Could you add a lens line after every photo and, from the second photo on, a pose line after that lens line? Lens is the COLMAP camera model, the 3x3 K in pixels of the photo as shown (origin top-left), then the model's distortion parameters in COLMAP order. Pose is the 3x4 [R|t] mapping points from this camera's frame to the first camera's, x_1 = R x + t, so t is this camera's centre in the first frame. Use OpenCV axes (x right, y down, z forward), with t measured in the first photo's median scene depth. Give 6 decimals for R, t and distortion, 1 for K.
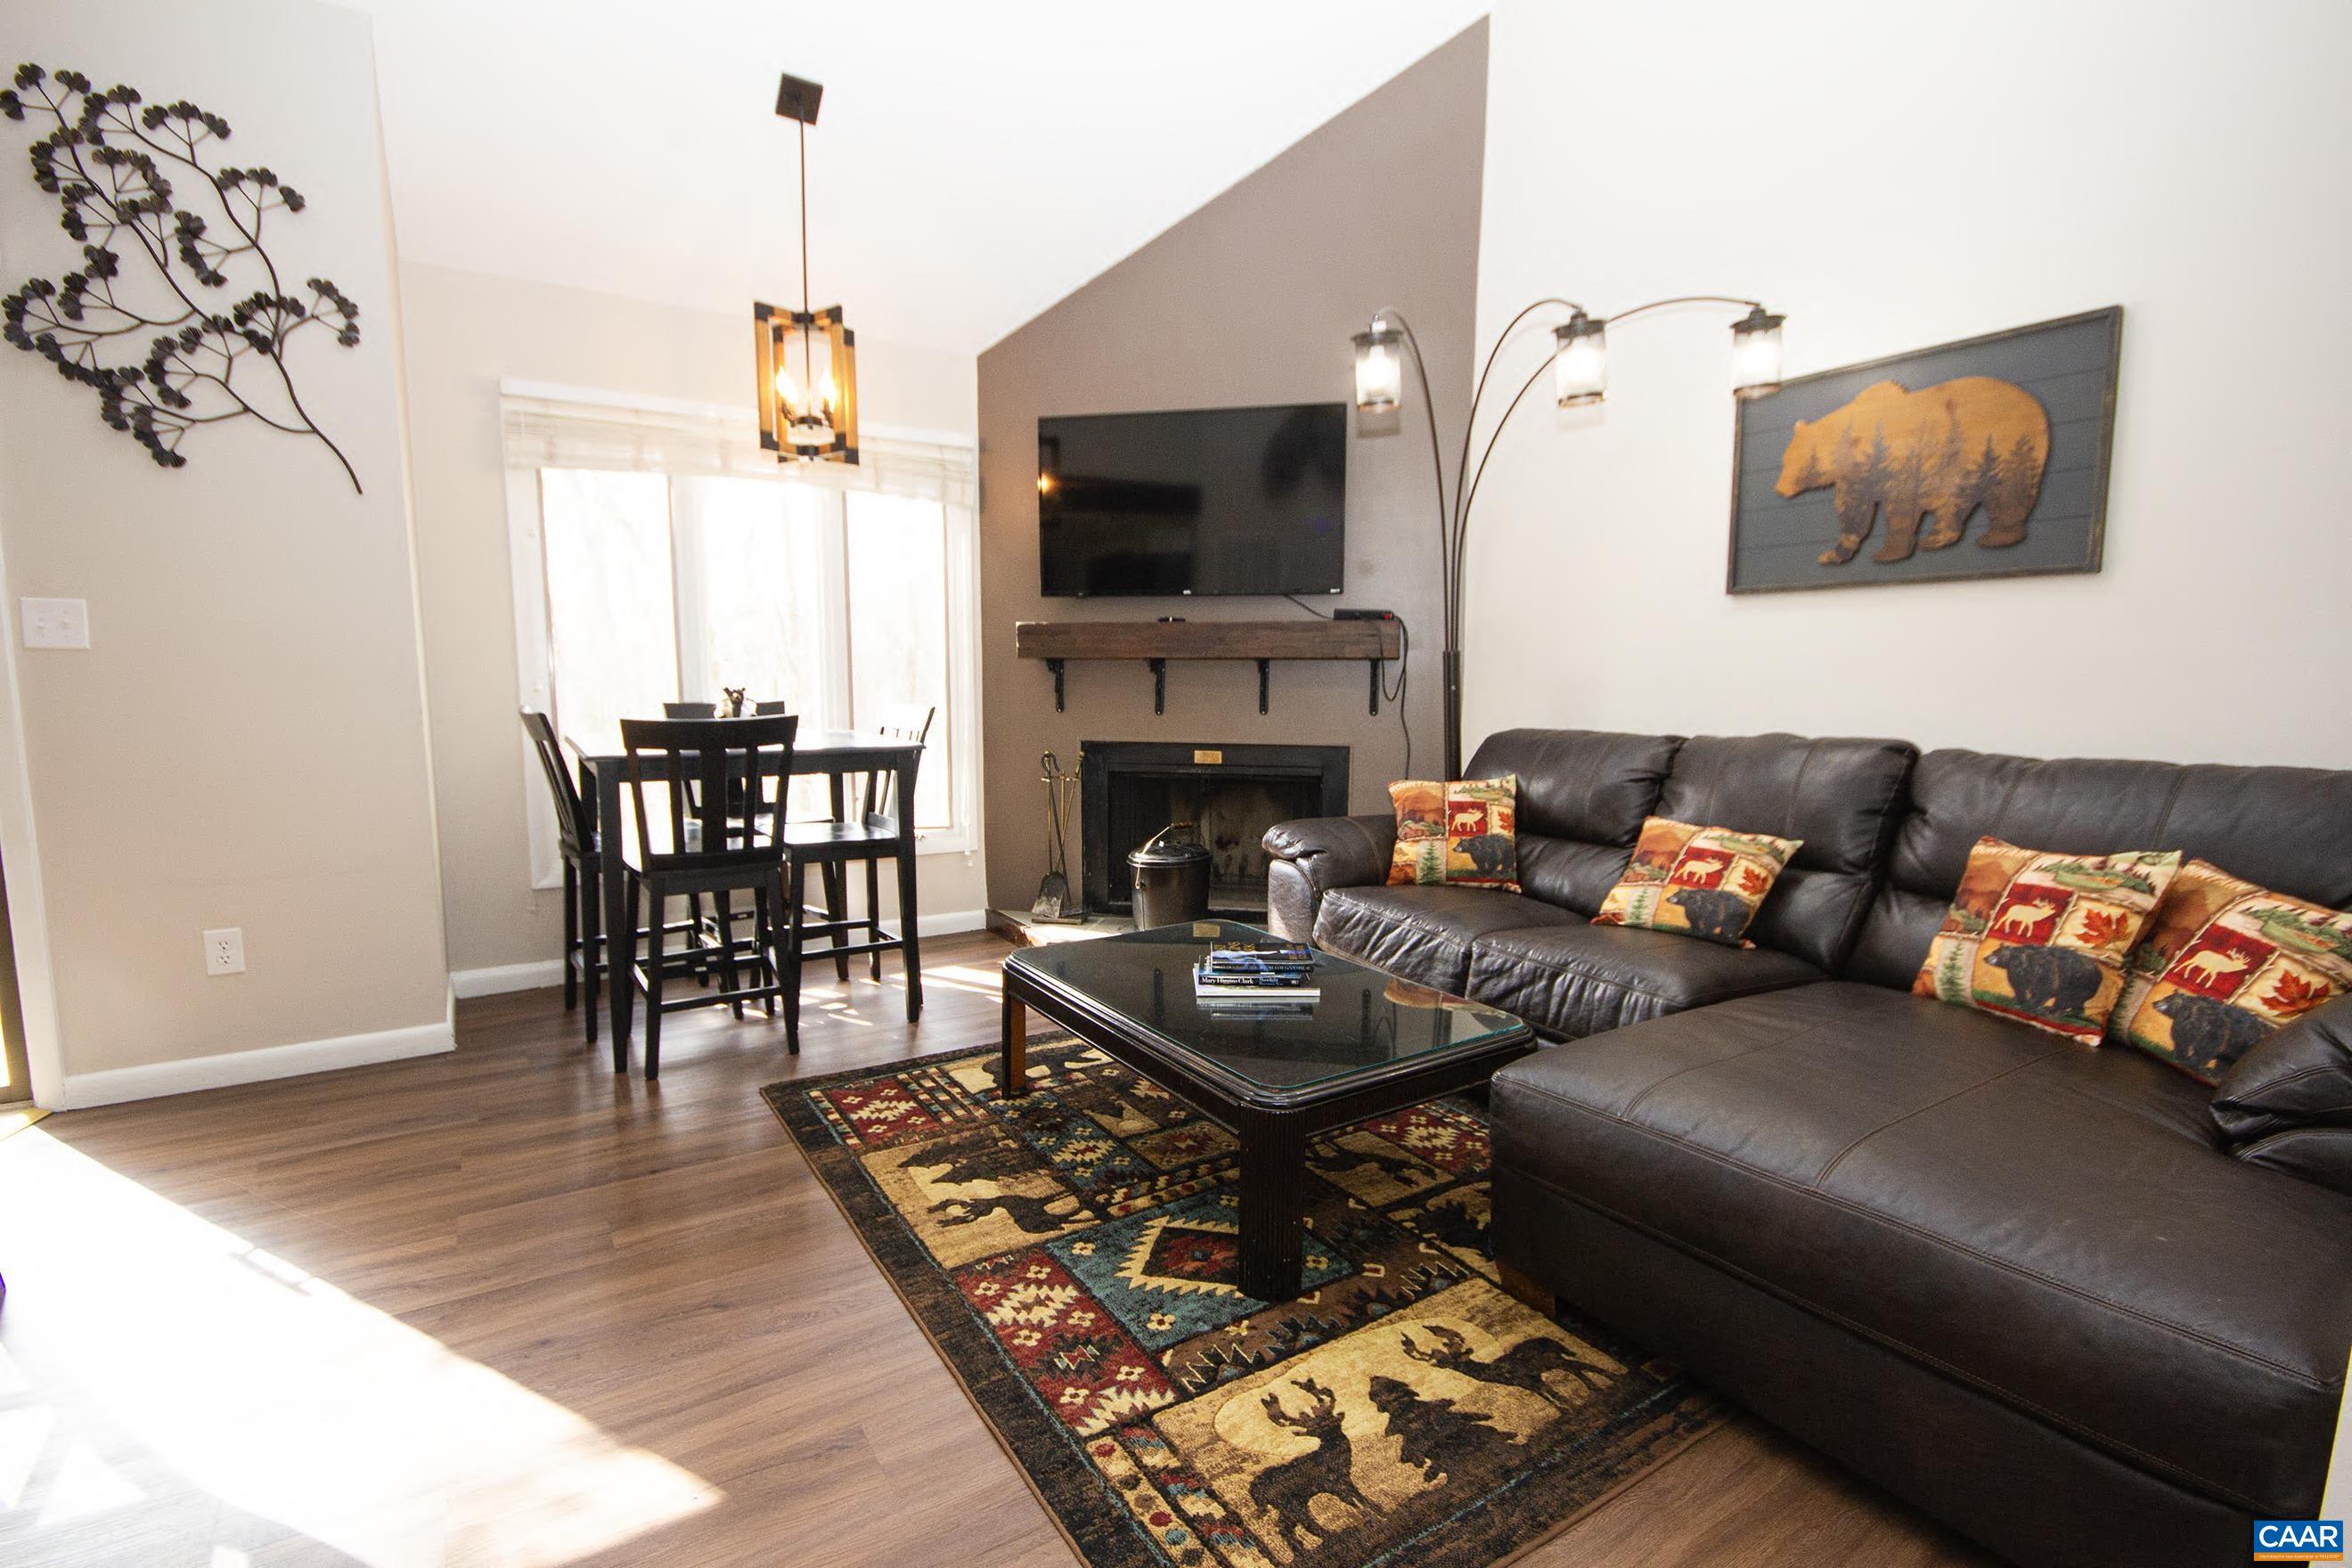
lens RADIAL K [[1082.5, 0, 1182.0], [0, 1082.5, 805.3], [0, 0, 1]] dist [-0.003152, -0.009961]
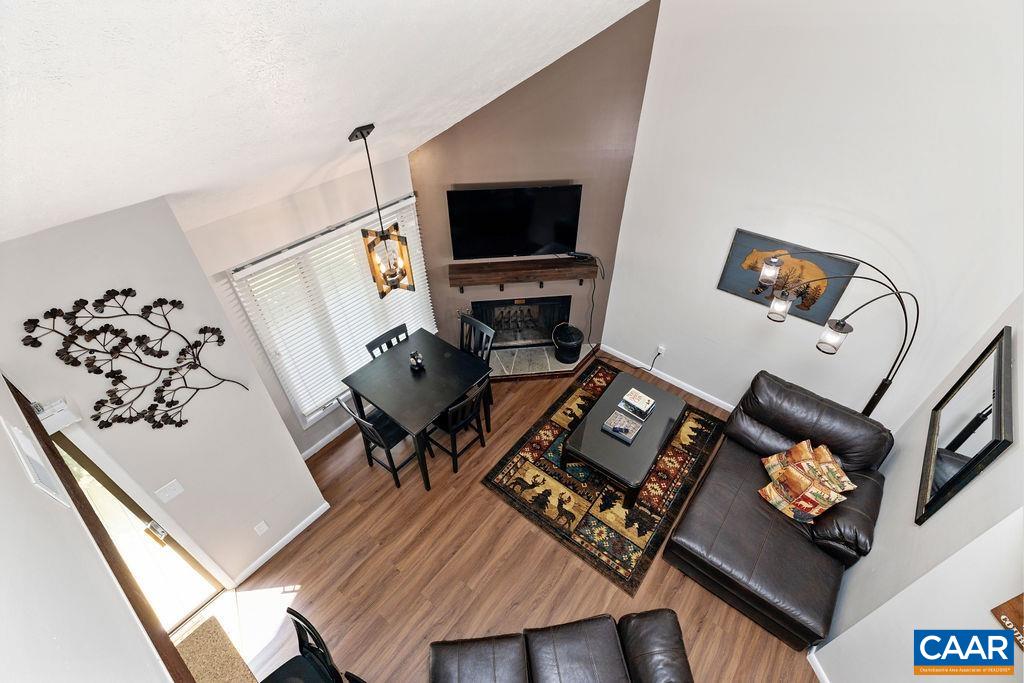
lens RADIAL K [[460.6, 0, 512.6], [0, 460.6, 344.6], [0, 0, 1]] dist [0.001266, 0.001589]
pose [[0.946462, -0.214971, 0.240827, -0.477517], [0.038592, 0.816017, 0.576739, -1.010127], [-0.320501, -0.536567, 0.780625, 0.088188]]
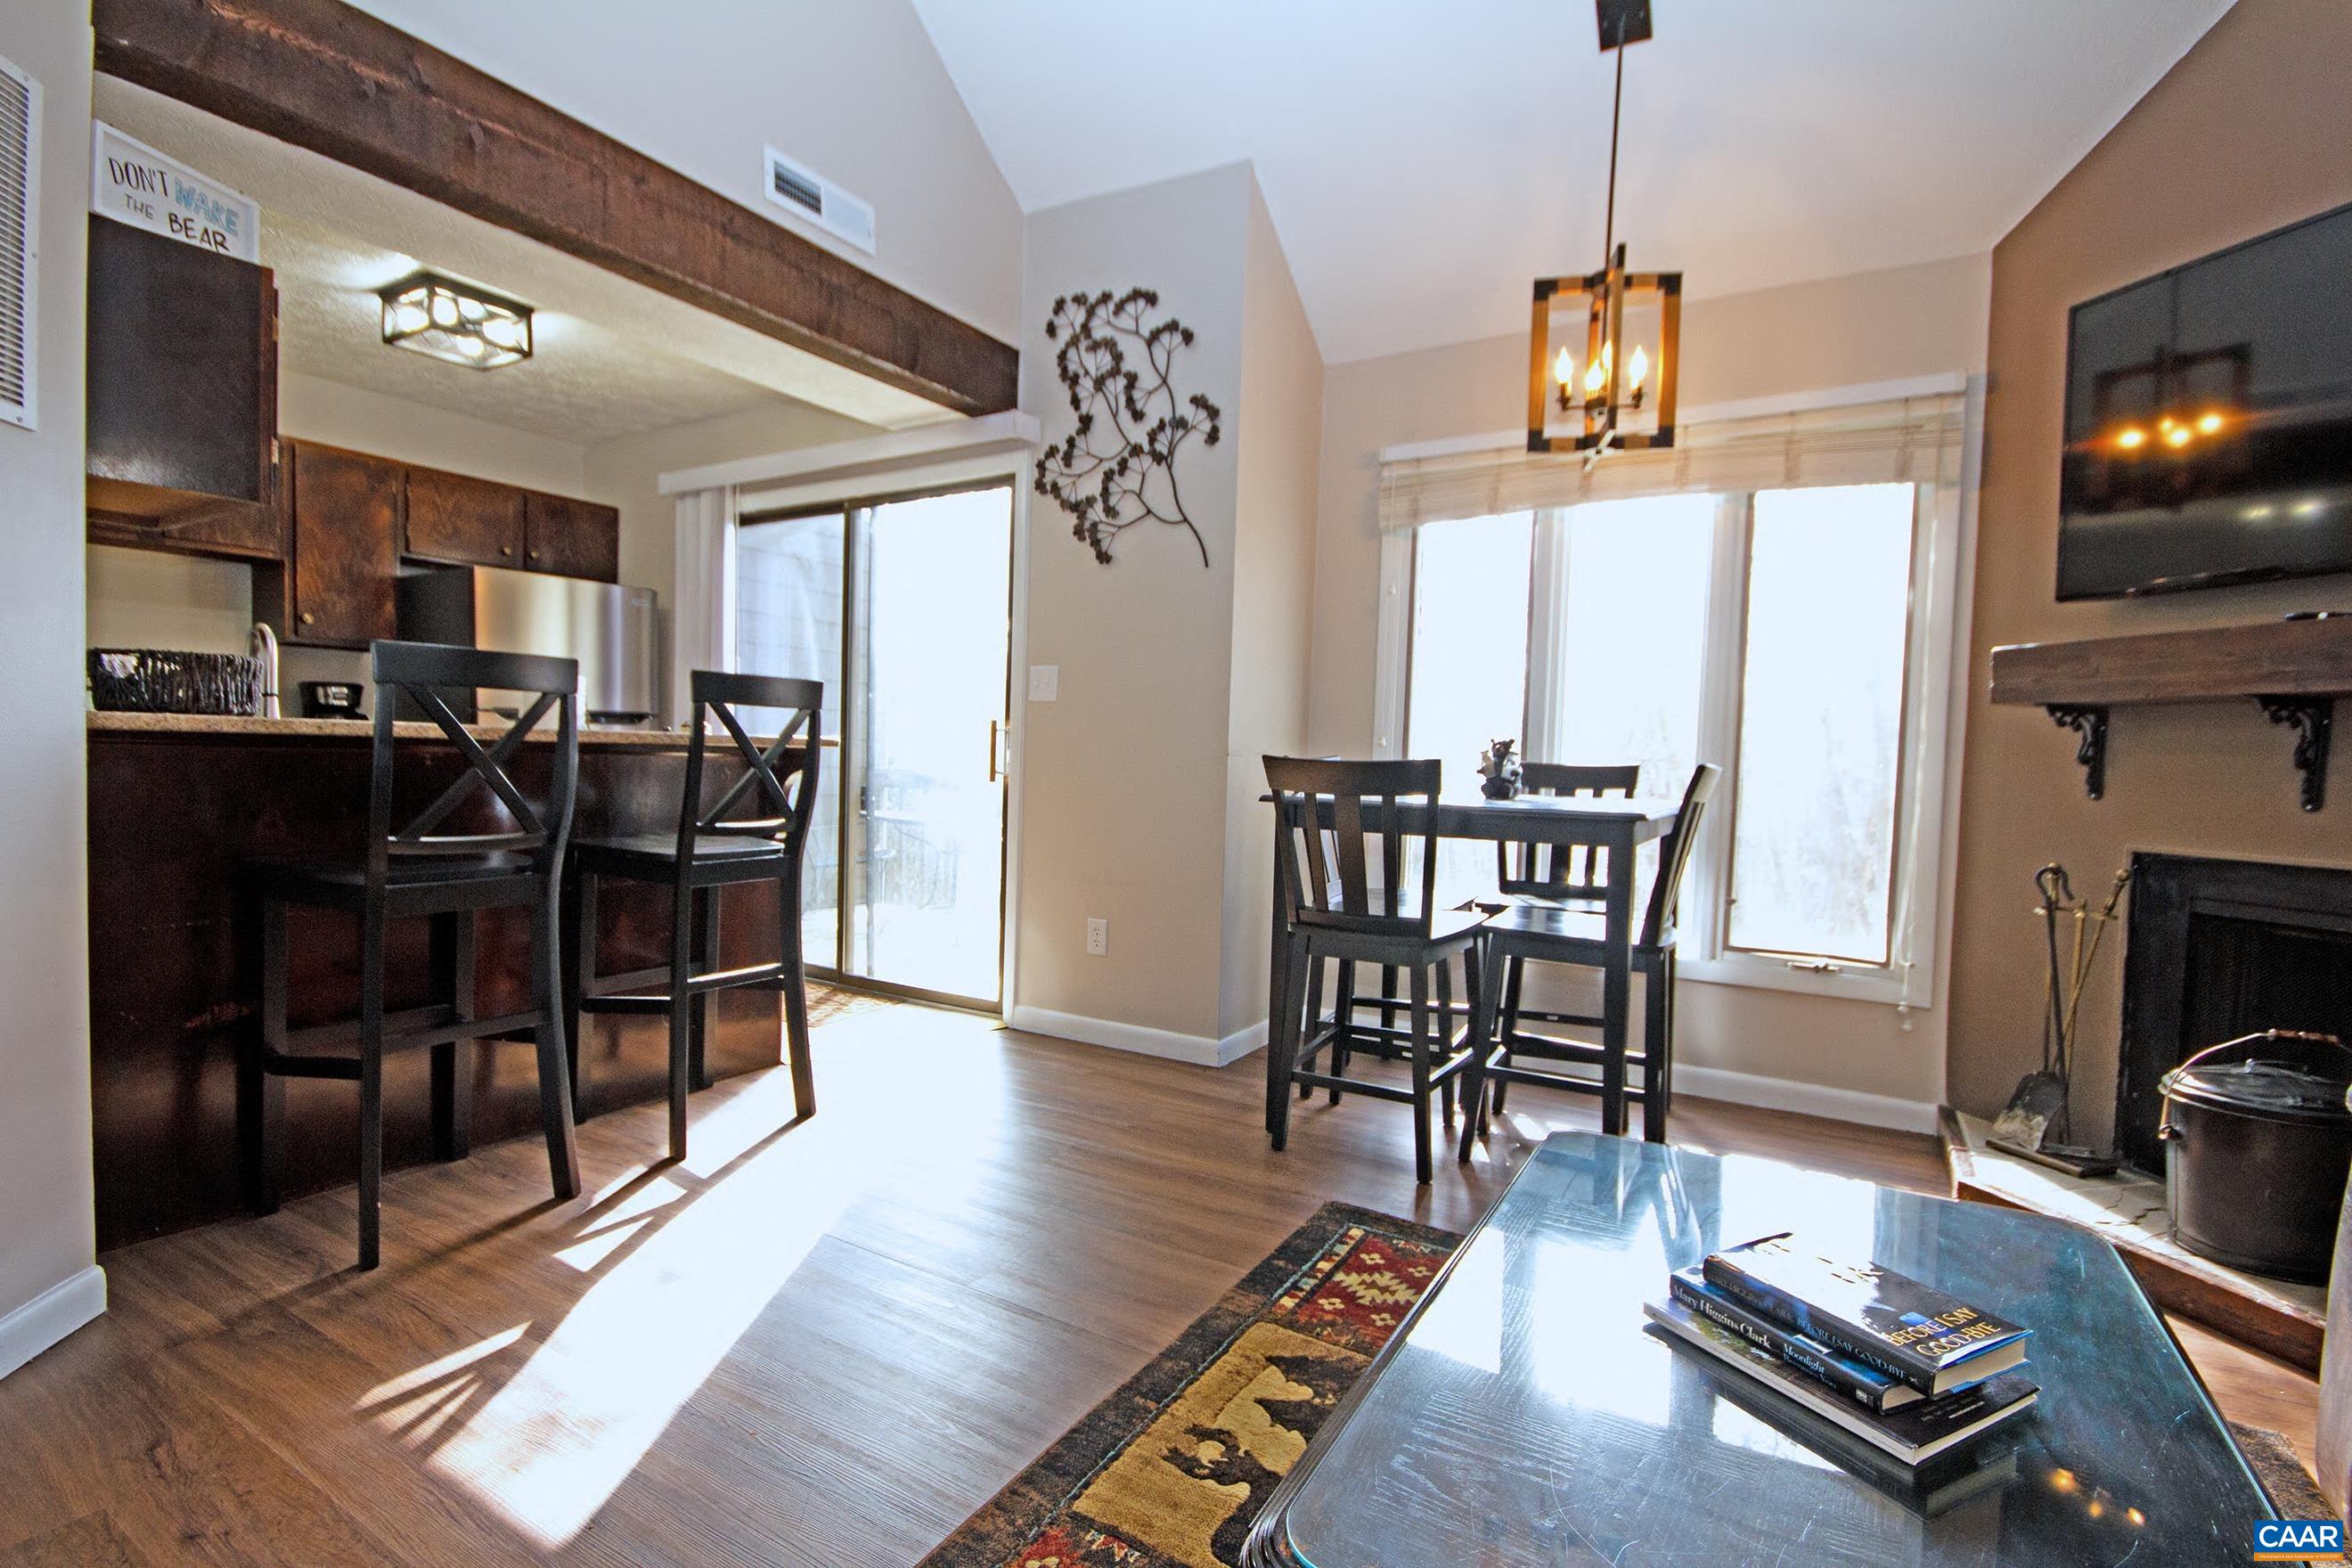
lens RADIAL K [[1082.5, 0, 1164.9], [0, 1082.5, 798.4], [0, 0, 1]] dist [-0.003152, -0.009961]
pose [[0.437443, 0.043859, -0.898176, 0.308636], [-0.136075, 0.990537, -0.017904, -0.014254], [0.888891, 0.130052, 0.439272, 0.515260]]
